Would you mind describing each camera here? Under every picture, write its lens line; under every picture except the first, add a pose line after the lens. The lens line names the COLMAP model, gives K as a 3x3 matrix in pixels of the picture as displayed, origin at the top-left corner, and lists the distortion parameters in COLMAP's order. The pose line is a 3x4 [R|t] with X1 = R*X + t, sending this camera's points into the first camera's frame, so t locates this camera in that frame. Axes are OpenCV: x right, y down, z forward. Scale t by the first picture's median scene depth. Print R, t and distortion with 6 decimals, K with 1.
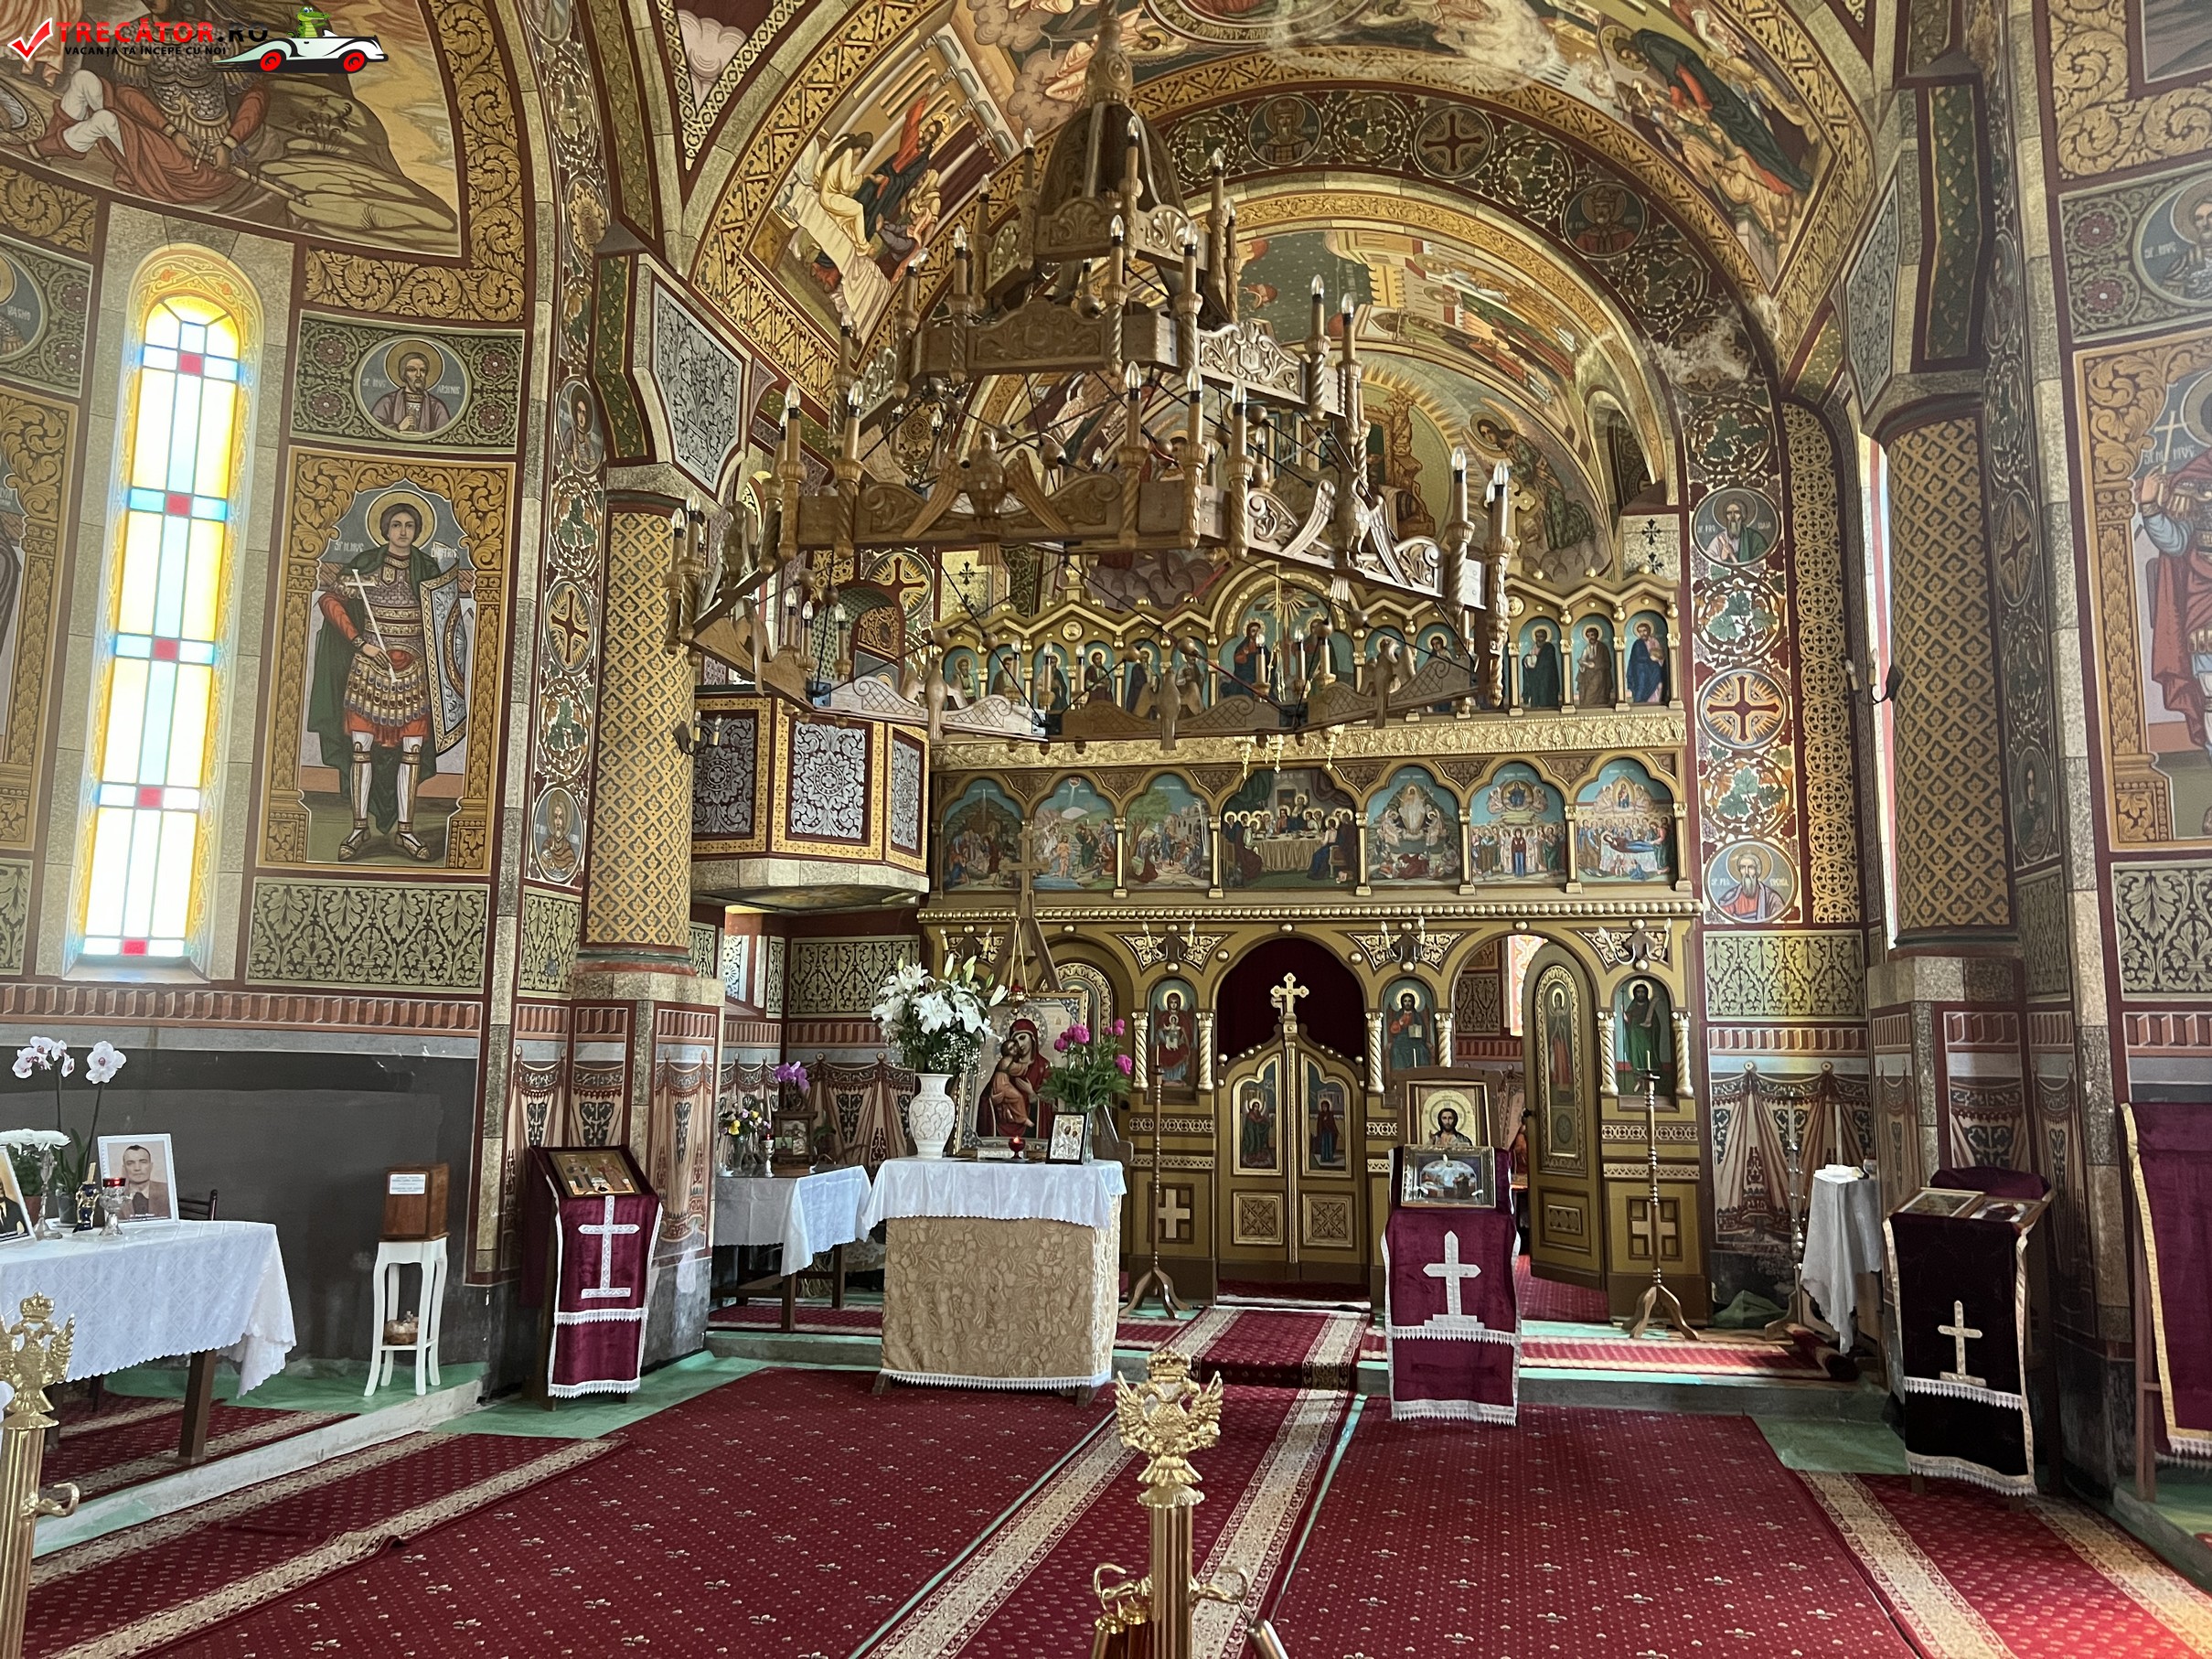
lens RADIAL K [[1695.7, 0, 1106.0], [0, 1695.7, 829.5], [0, 0, 1]] dist [0.055124, -0.055742]
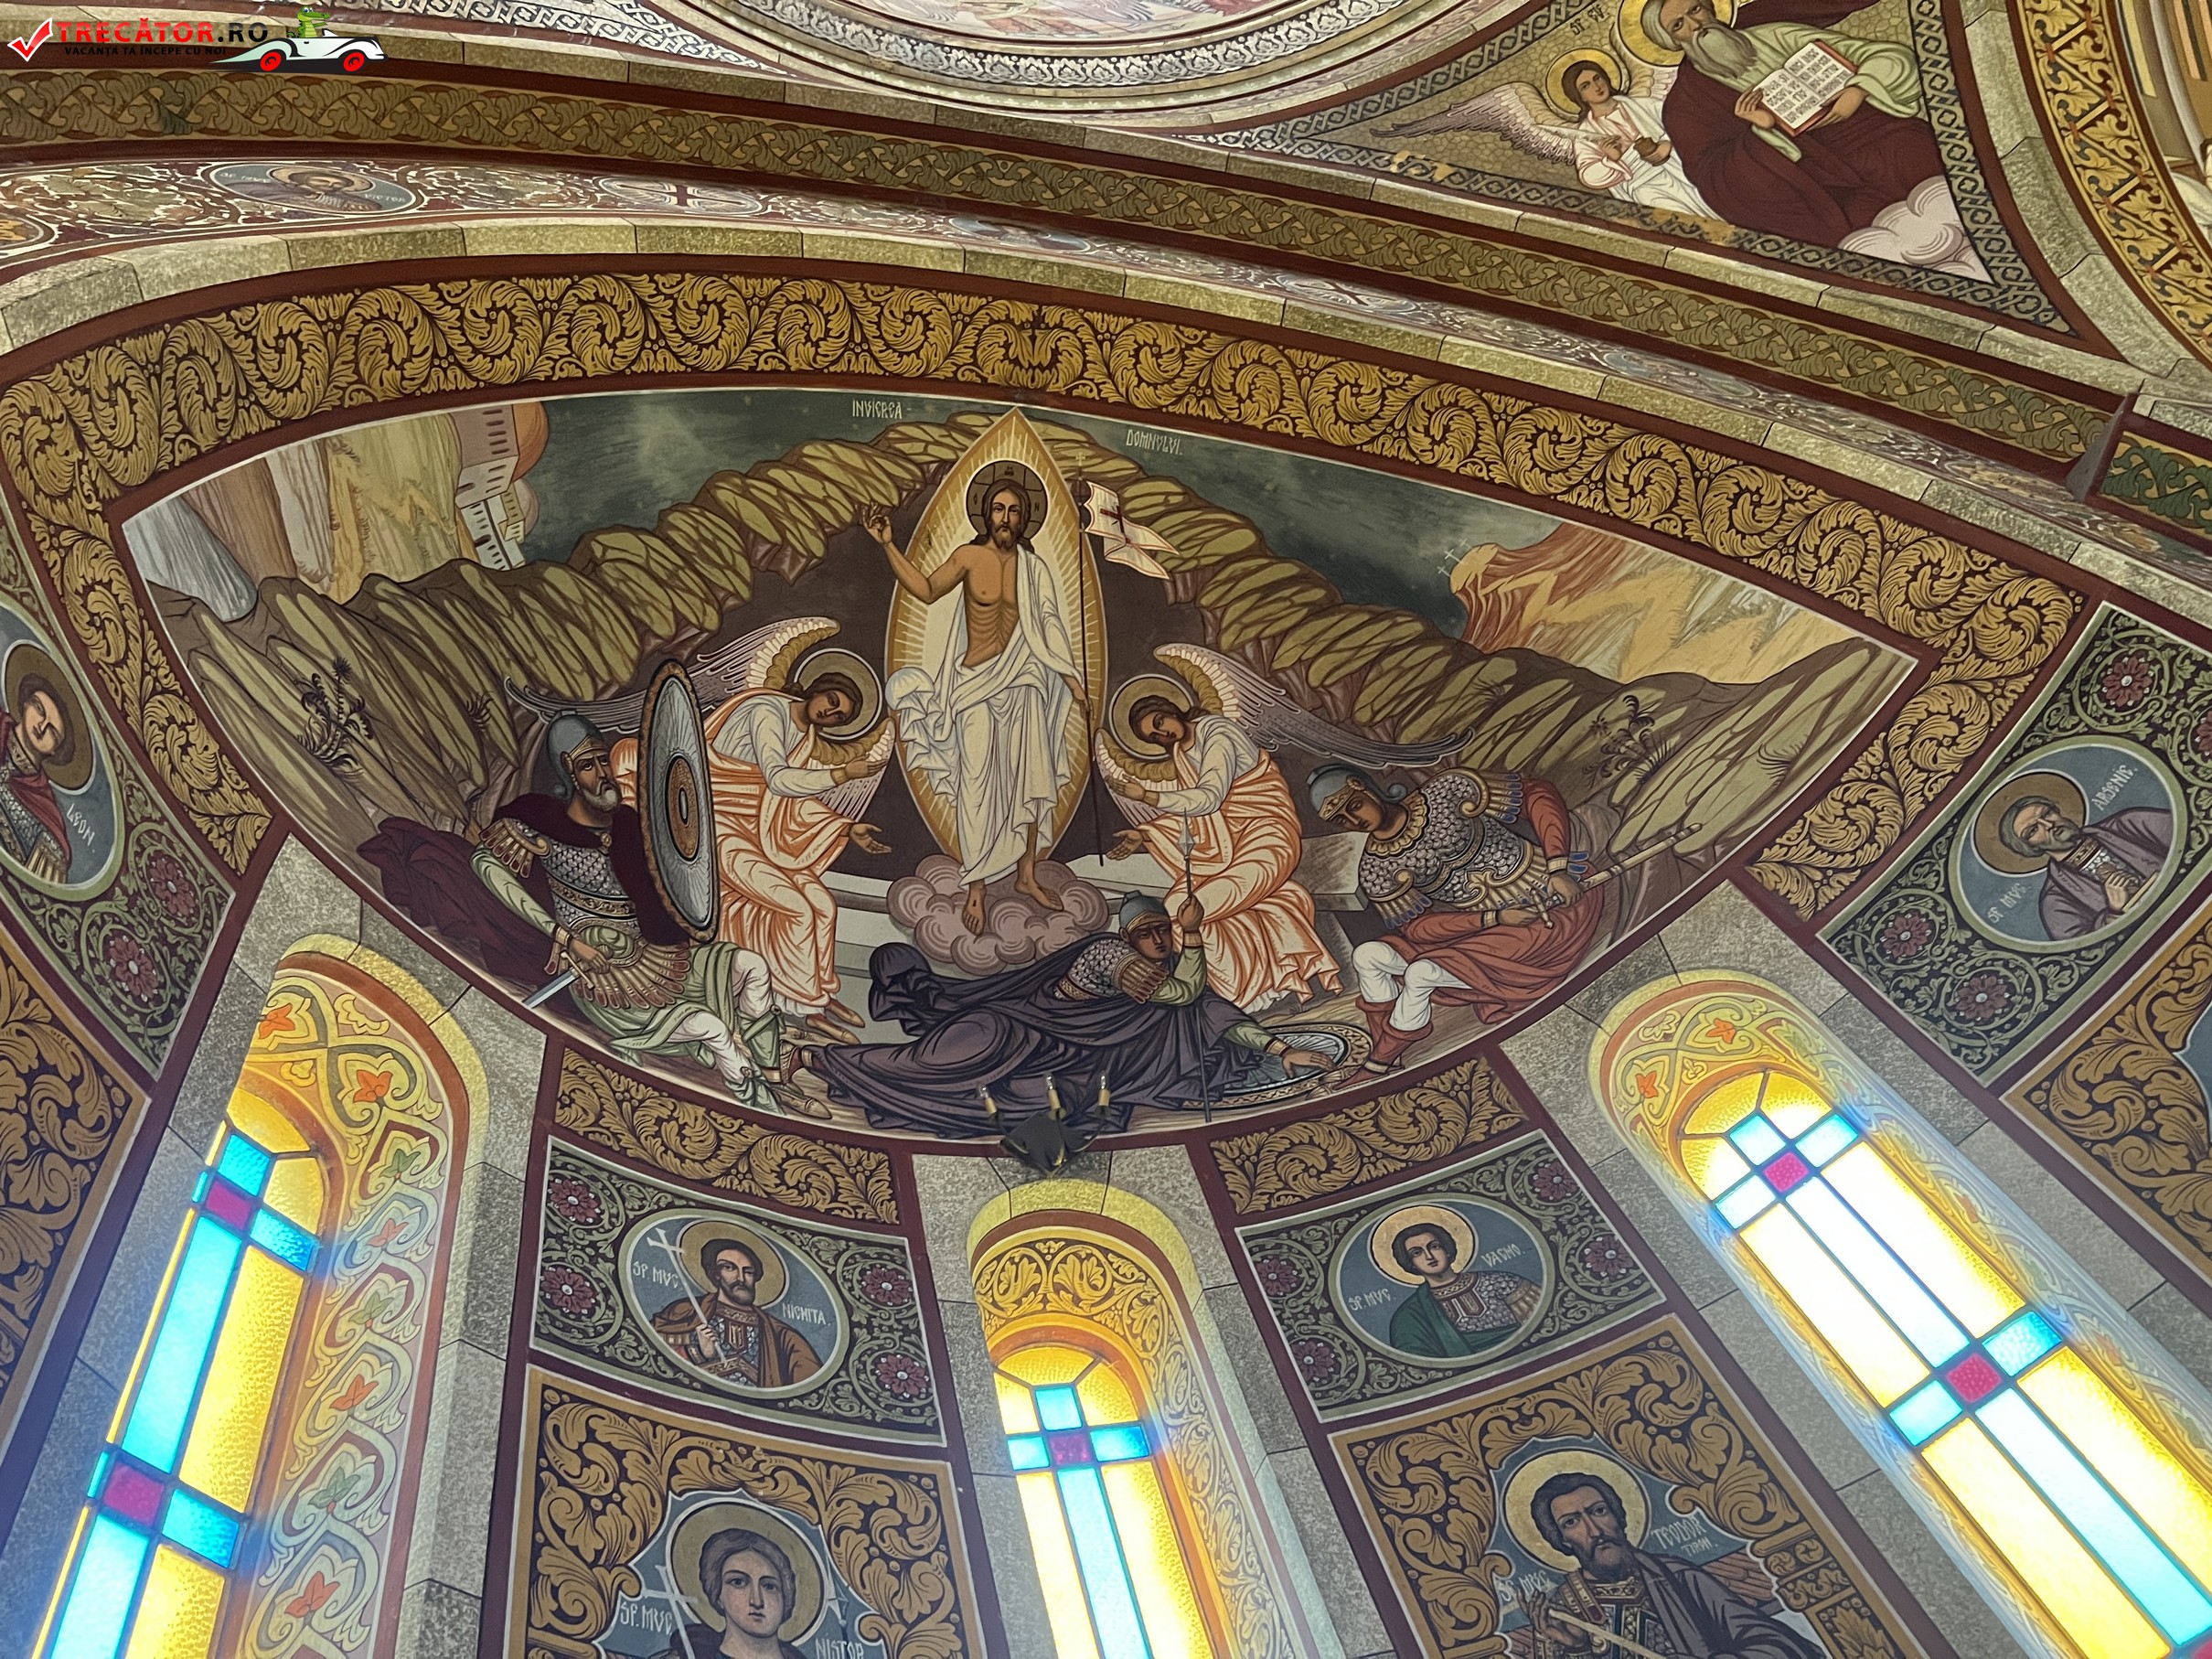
lens RADIAL K [[1695.7, 0, 1106.0], [0, 1695.7, 829.5], [0, 0, 1]] dist [0.055124, -0.055742]
pose [[0.370210, -0.859493, -0.352443, -0.340883], [0.362672, 0.483018, -0.796971, 0.023474], [0.855227, 0.167225, 0.490532, 0.554561]]
